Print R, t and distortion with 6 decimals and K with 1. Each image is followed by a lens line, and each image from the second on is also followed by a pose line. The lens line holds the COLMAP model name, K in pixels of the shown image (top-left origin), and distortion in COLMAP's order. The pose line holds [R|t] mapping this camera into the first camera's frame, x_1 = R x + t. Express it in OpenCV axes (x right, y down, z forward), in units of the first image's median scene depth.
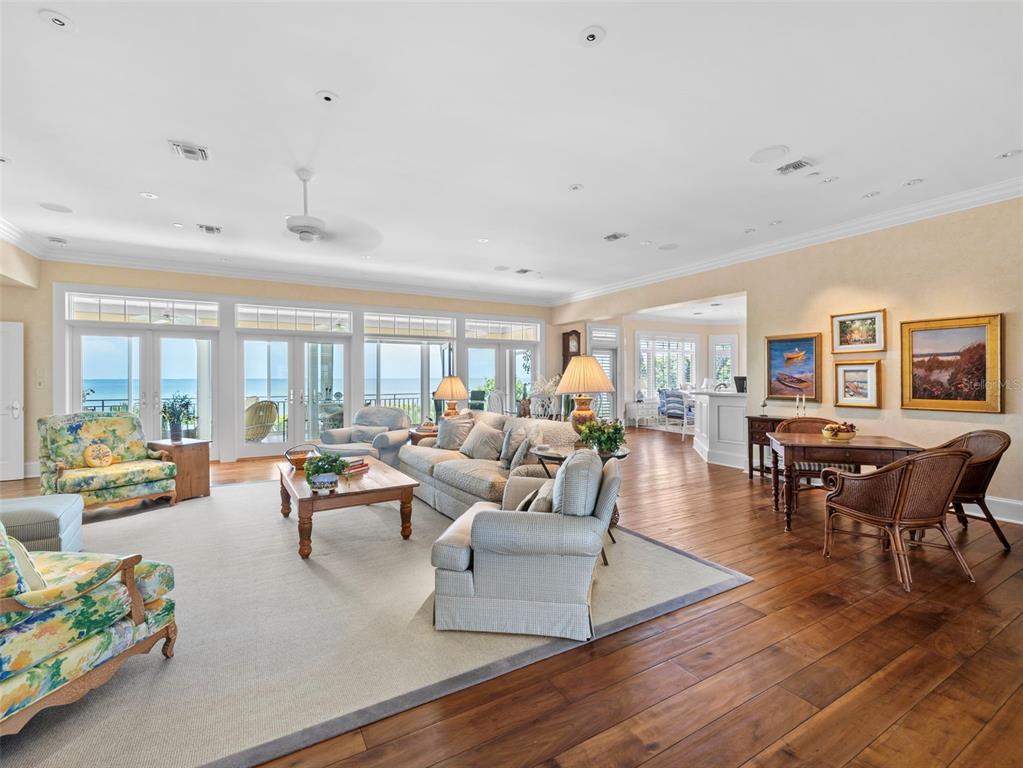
lens RADIAL K [[459.2, 0, 507.6], [0, 459.2, 377.9], [0, 0, 1]] dist [-0.000734, 0.000134]
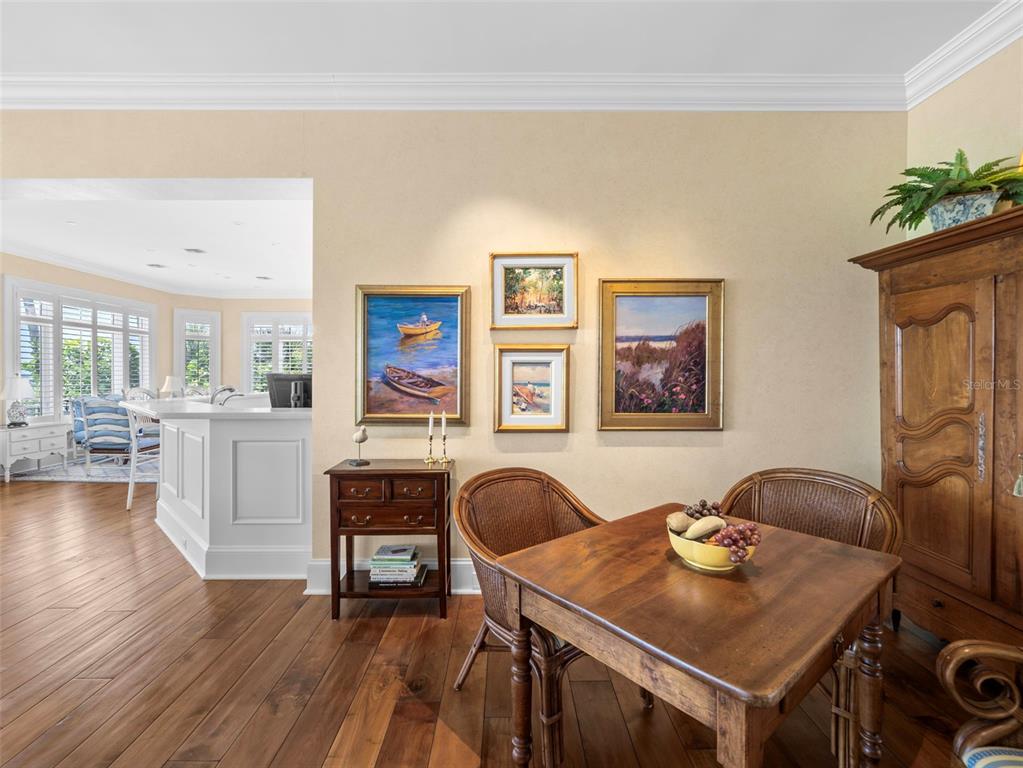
lens RADIAL K [[459.2, 0, 507.6], [0, 459.2, 377.9], [0, 0, 1]] dist [-0.000734, 0.000134]
pose [[0.483849, -0.001716, 0.875150, 0.274162], [-0.001216, 0.999996, 0.002633, 0.000101], [-0.875151, -0.002338, 0.483845, 0.753690]]
